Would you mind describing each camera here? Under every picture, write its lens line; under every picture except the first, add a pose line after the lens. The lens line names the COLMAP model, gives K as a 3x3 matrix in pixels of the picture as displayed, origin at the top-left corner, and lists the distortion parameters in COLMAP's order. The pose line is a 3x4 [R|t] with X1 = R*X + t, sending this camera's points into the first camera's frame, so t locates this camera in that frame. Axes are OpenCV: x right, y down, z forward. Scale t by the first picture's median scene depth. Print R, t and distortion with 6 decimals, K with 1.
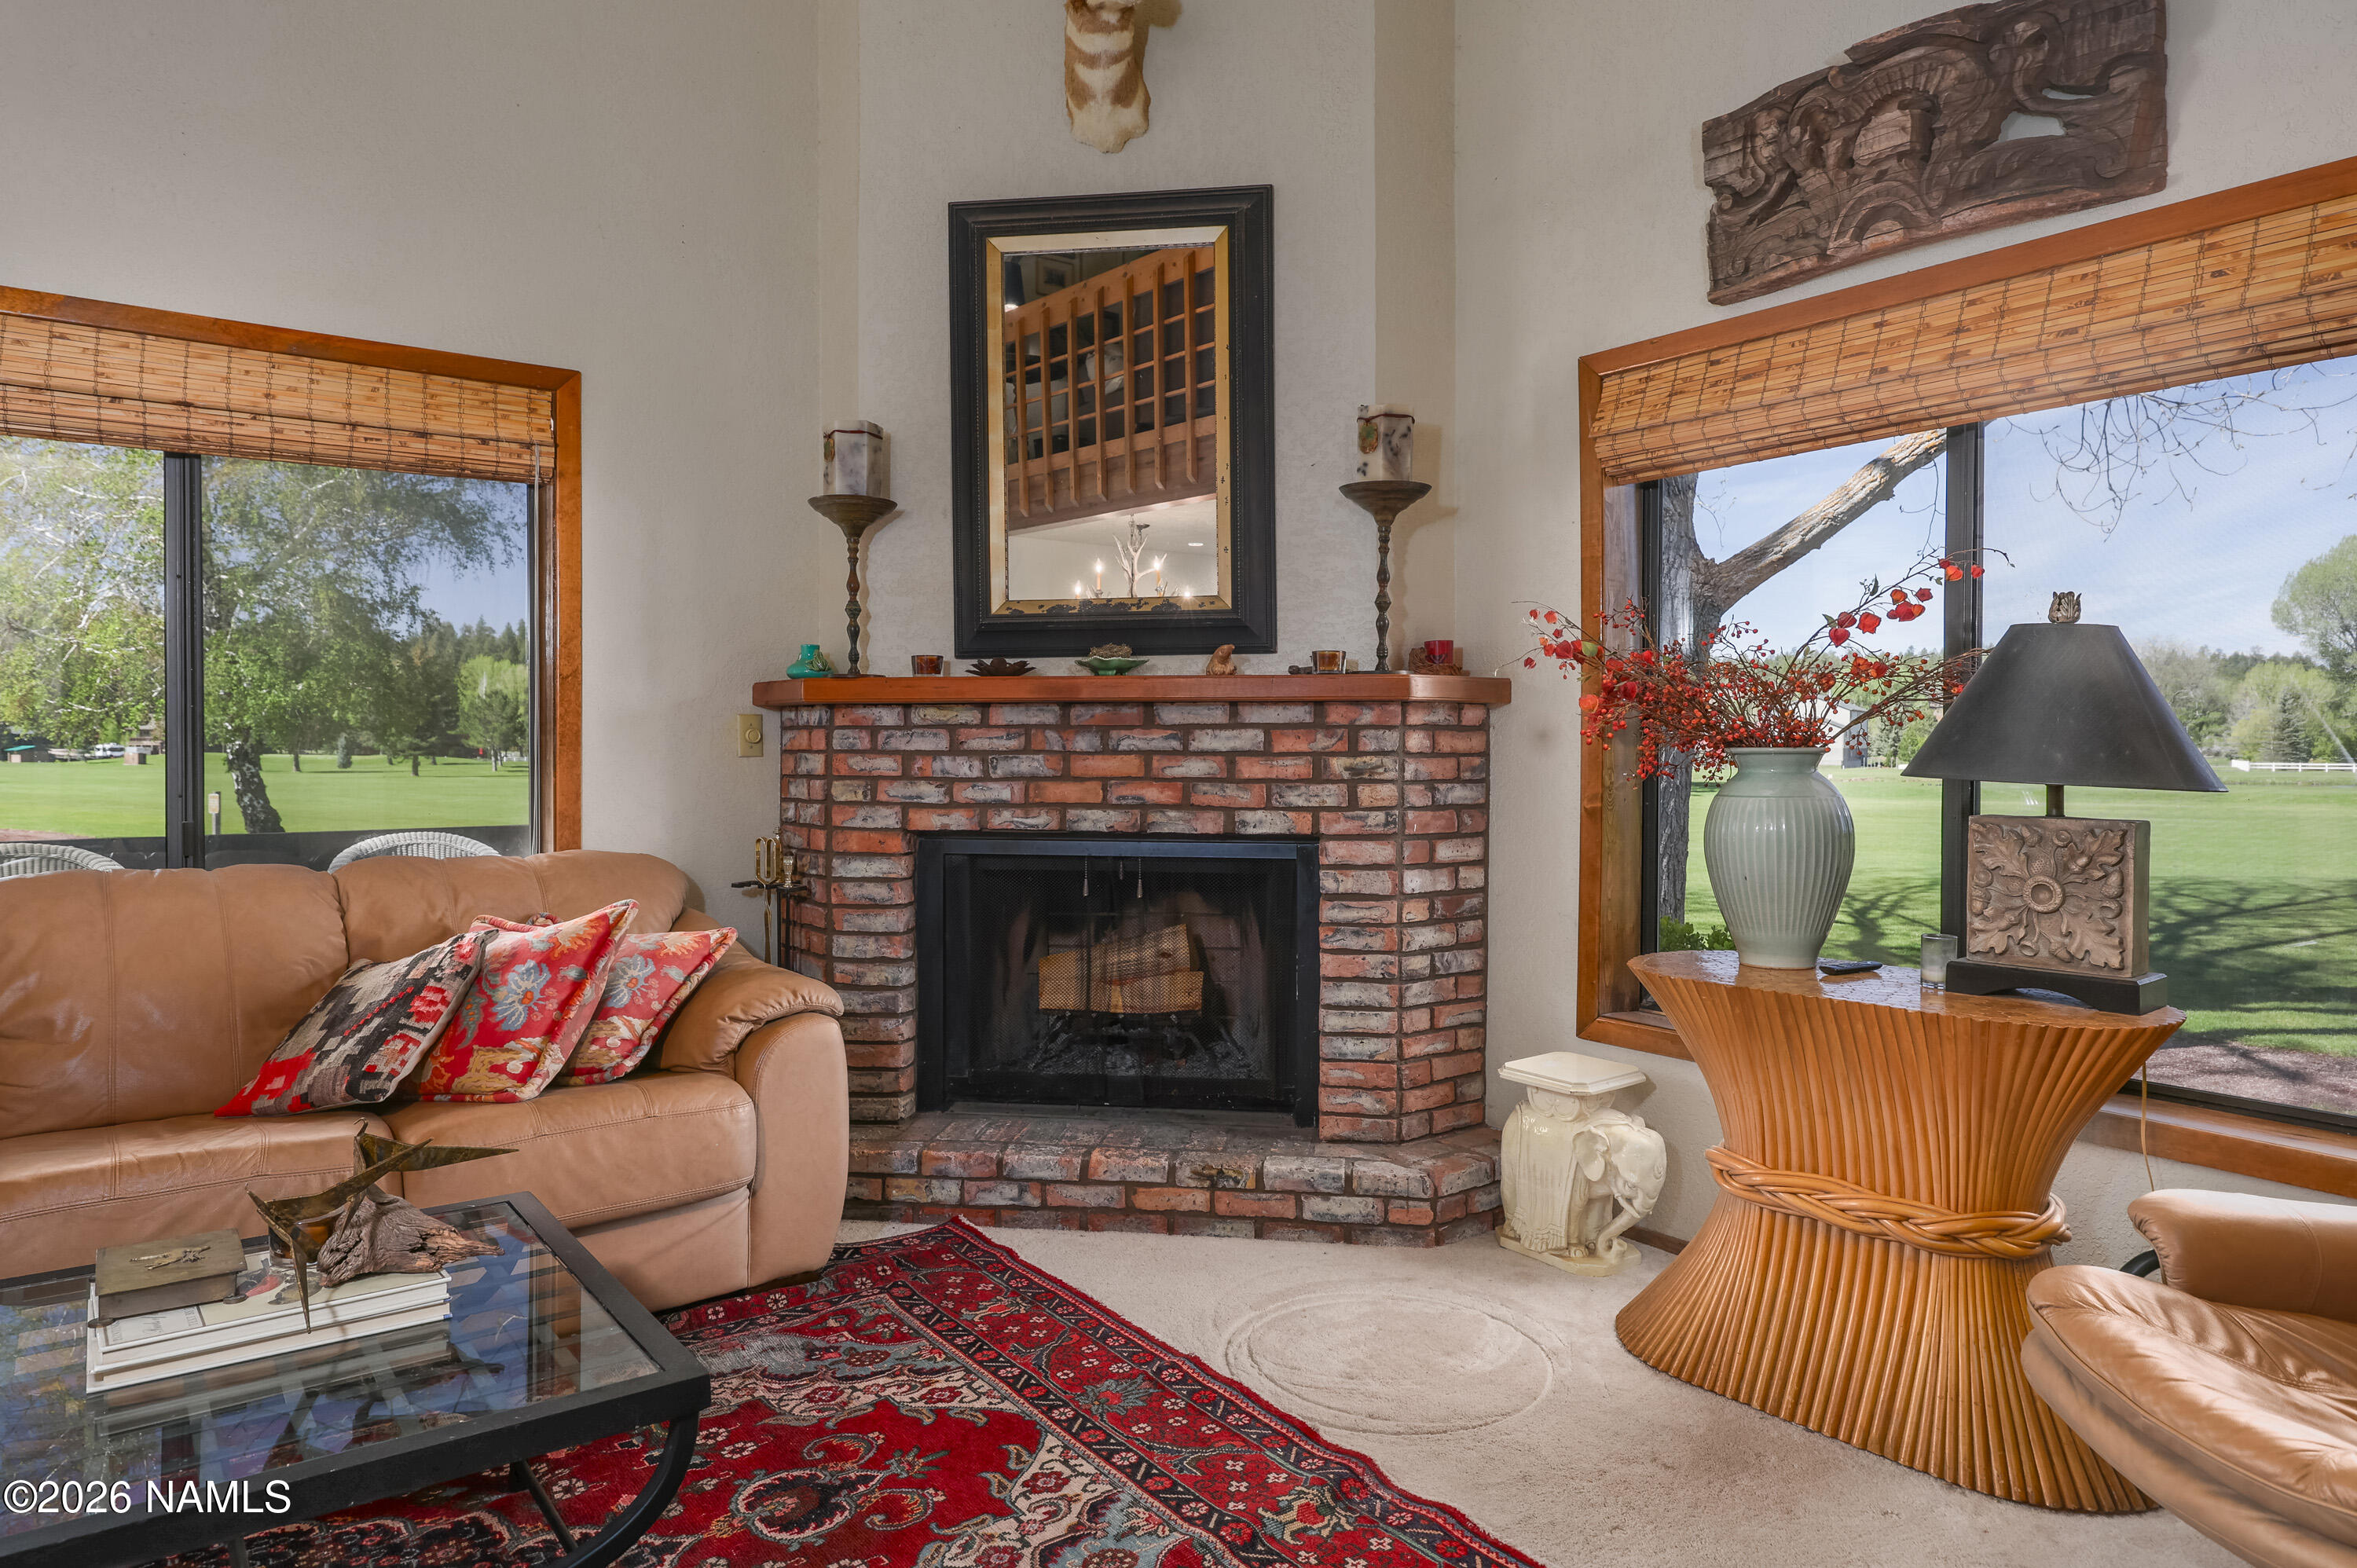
lens RADIAL K [[1433.9, 0, 1177.5], [0, 1433.9, 775.8], [0, 0, 1]] dist [-0.002159, 0.002996]
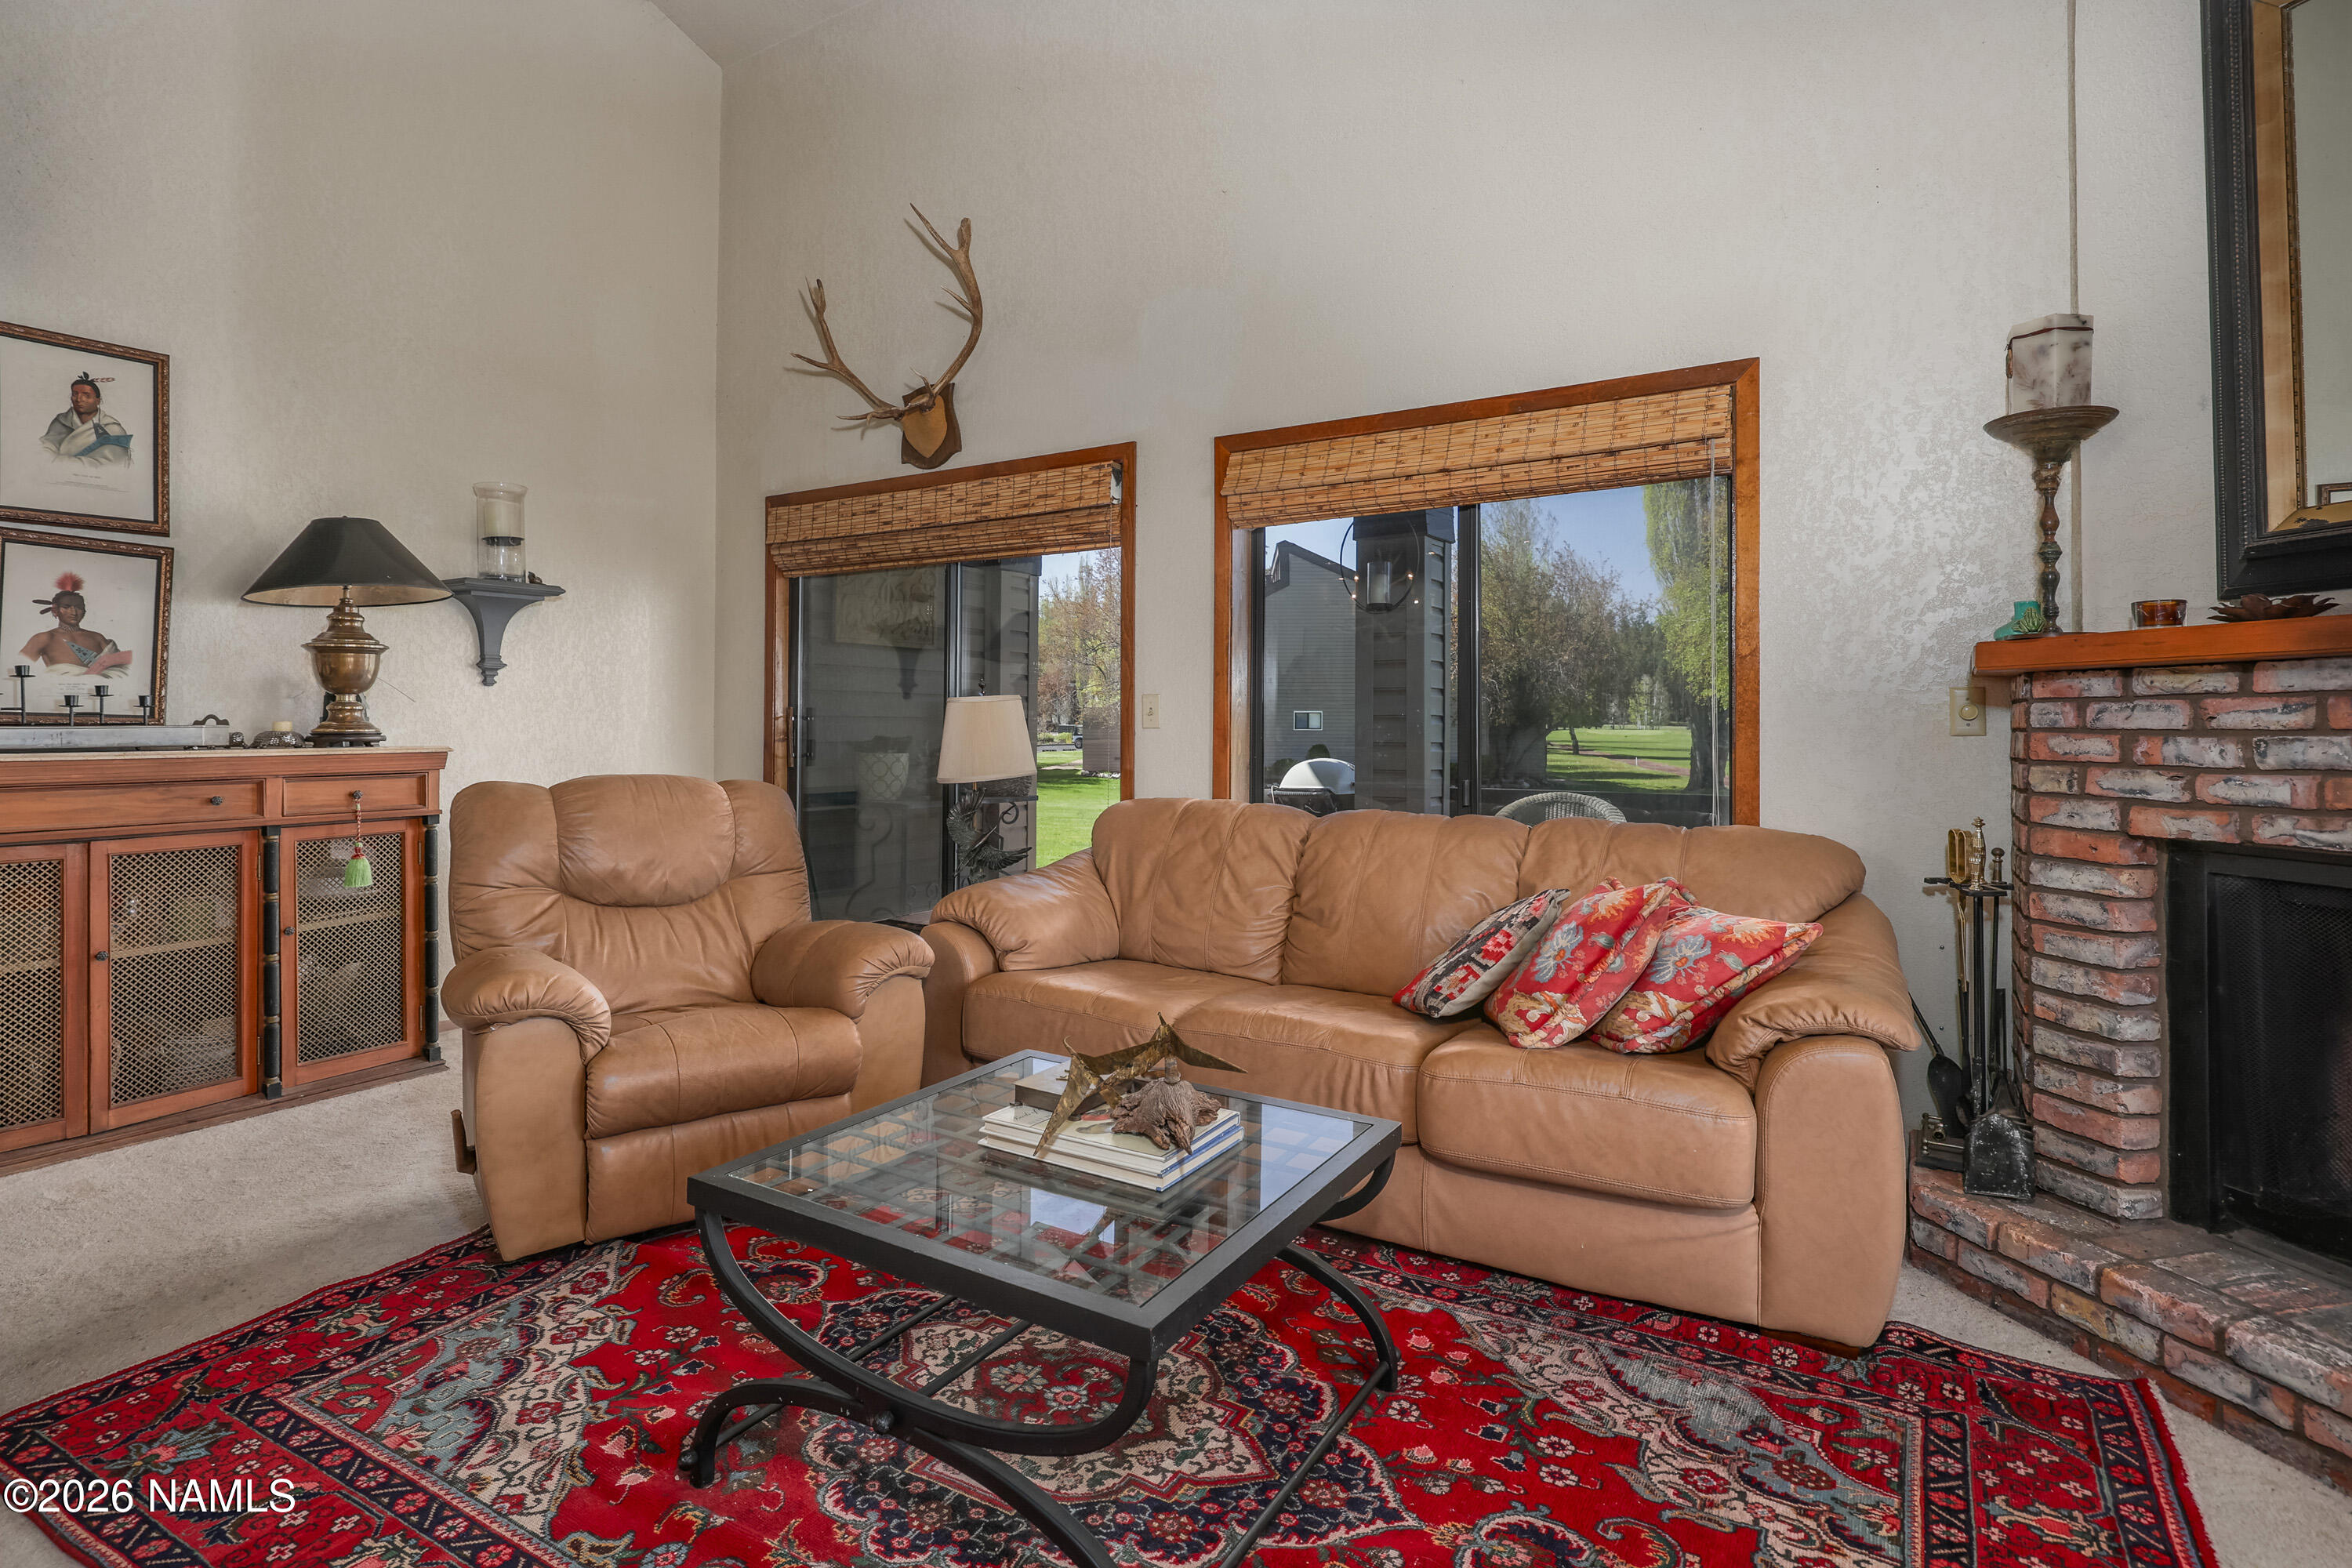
lens RADIAL K [[1177.8, 0, 1162.8], [0, 1177.8, 710.1], [0, 0, 1]] dist [0.000931, 0.000800]
pose [[0.365417, -0.011385, -0.930774, 0.223087], [-0.020196, 0.999593, -0.020155, -0.005273], [0.930625, 0.026163, 0.365039, 0.325194]]
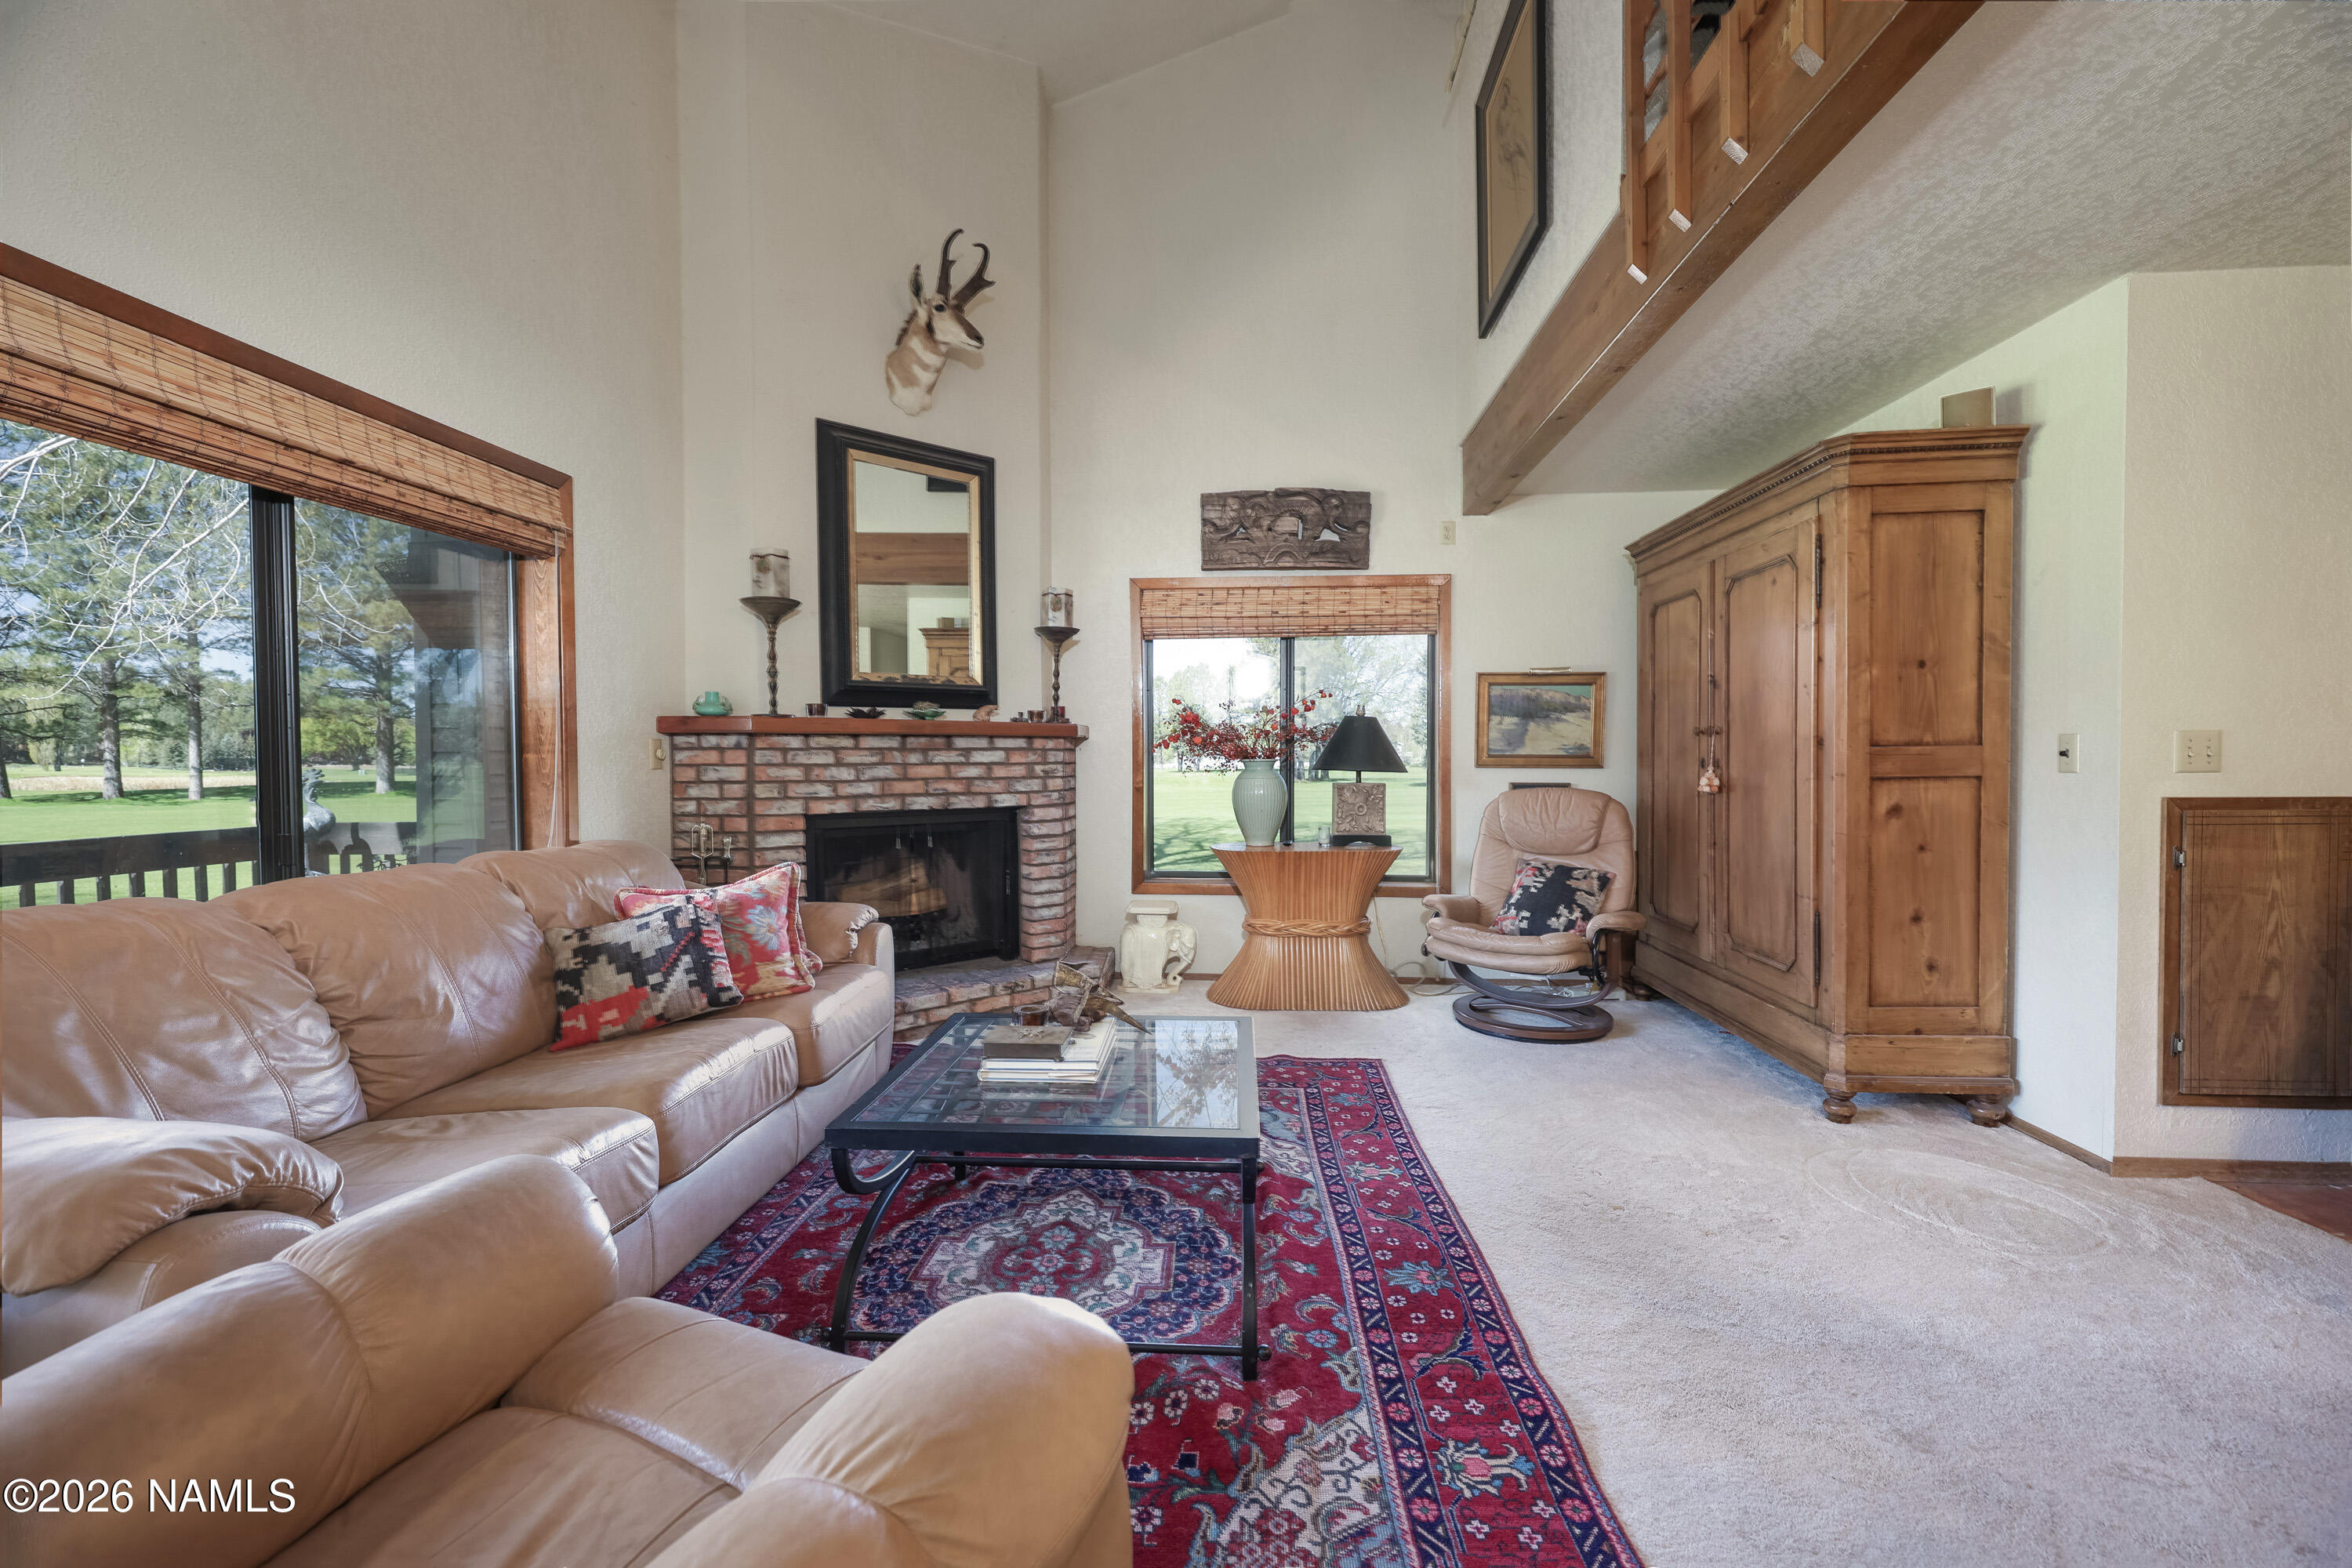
lens RADIAL K [[944.5, 0, 1171.1], [0, 944.5, 785.2], [0, 0, 1]] dist [-0.000104, -0.000105]
pose [[0.659702, -0.025402, 0.751098, -0.765725], [0.018131, 0.999676, 0.017884, -0.005789], [-0.751308, 0.001820, 0.659949, 0.019660]]
